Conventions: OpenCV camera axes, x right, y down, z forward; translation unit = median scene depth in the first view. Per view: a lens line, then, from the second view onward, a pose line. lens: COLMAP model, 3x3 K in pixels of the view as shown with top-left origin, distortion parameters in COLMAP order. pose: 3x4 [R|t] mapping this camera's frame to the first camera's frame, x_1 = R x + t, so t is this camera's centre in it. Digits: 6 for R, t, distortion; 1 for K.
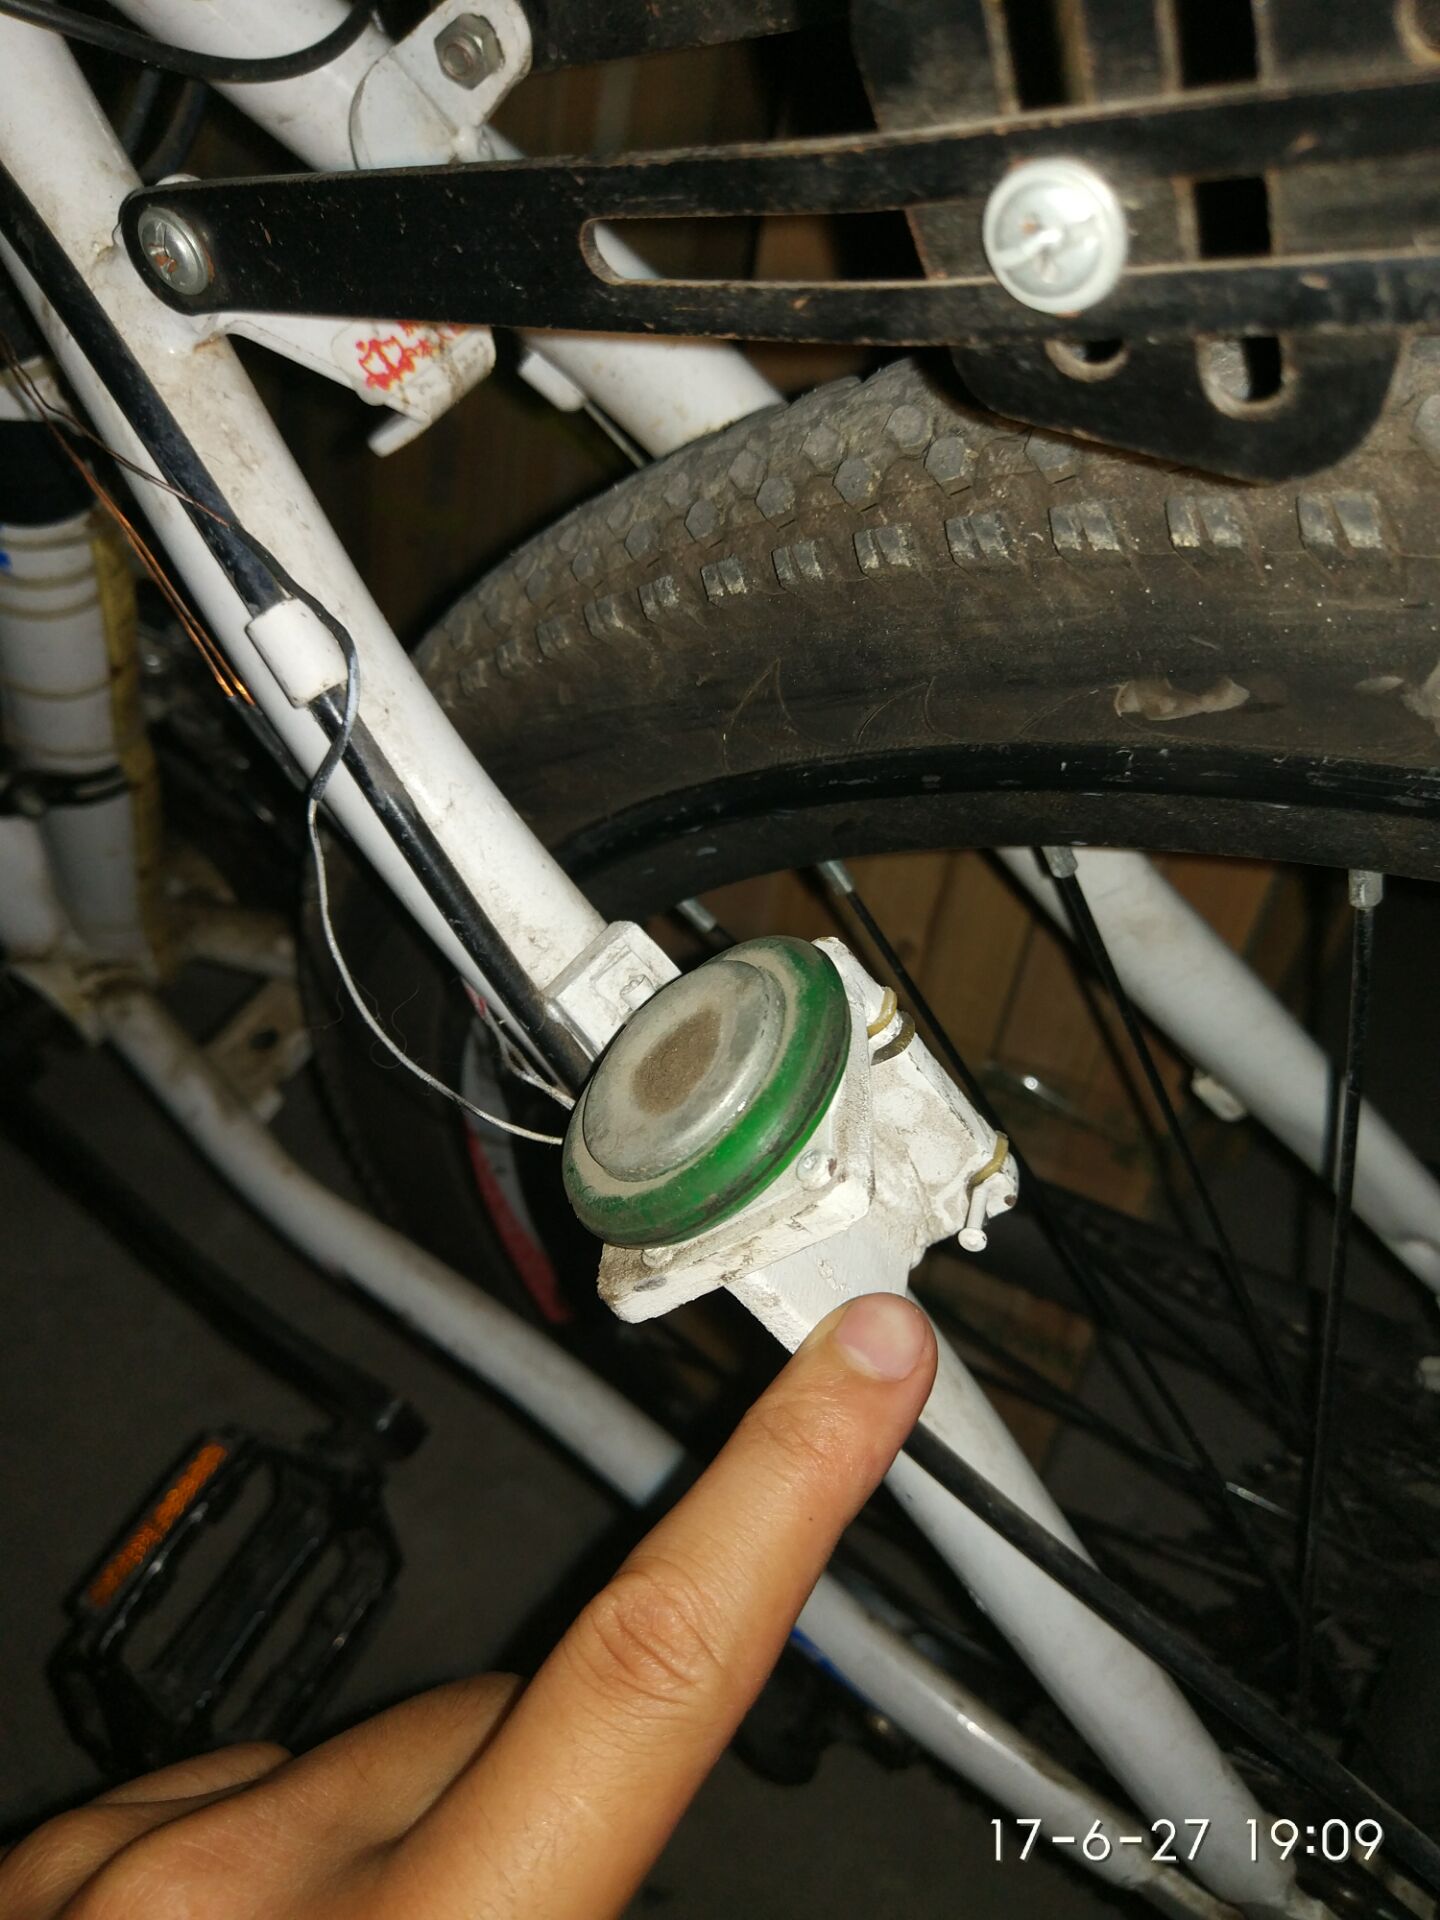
lens RADIAL K [[1492.2, 0, 720.0], [0, 1492.2, 960.0], [0, 0, 1]] dist [0.066579, -0.124894]
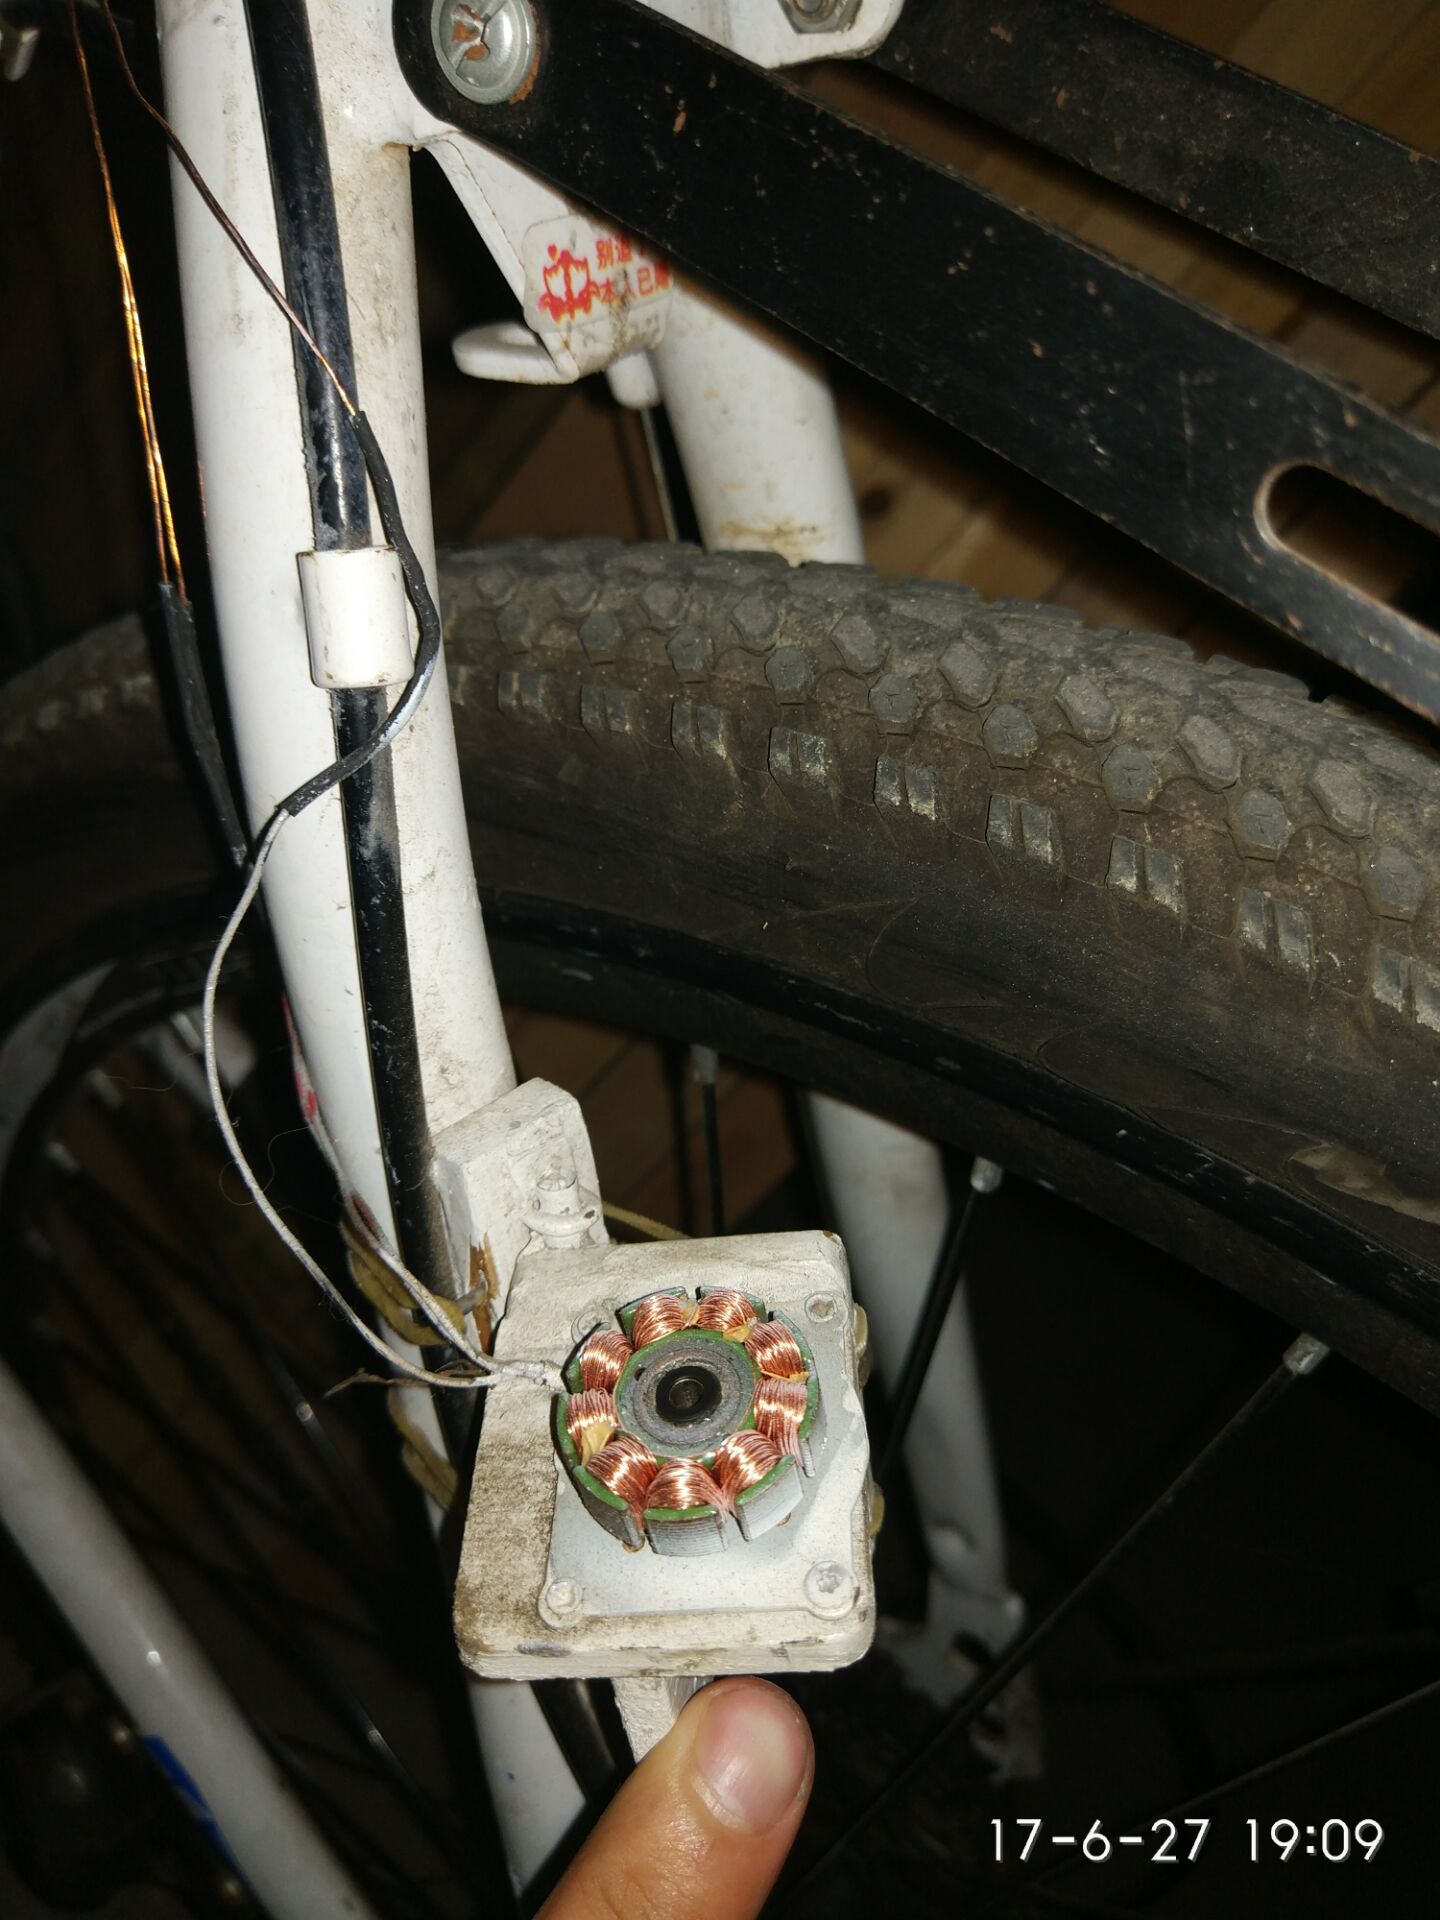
lens RADIAL K [[1492.2, 0, 720.0], [0, 1492.2, 960.0], [0, 0, 1]] dist [0.066579, -0.124894]
pose [[0.848464, 0.375522, 0.372950, -0.330164], [-0.380431, 0.922626, -0.063505, -0.074635], [-0.367941, -0.088000, 0.925675, 0.267070]]
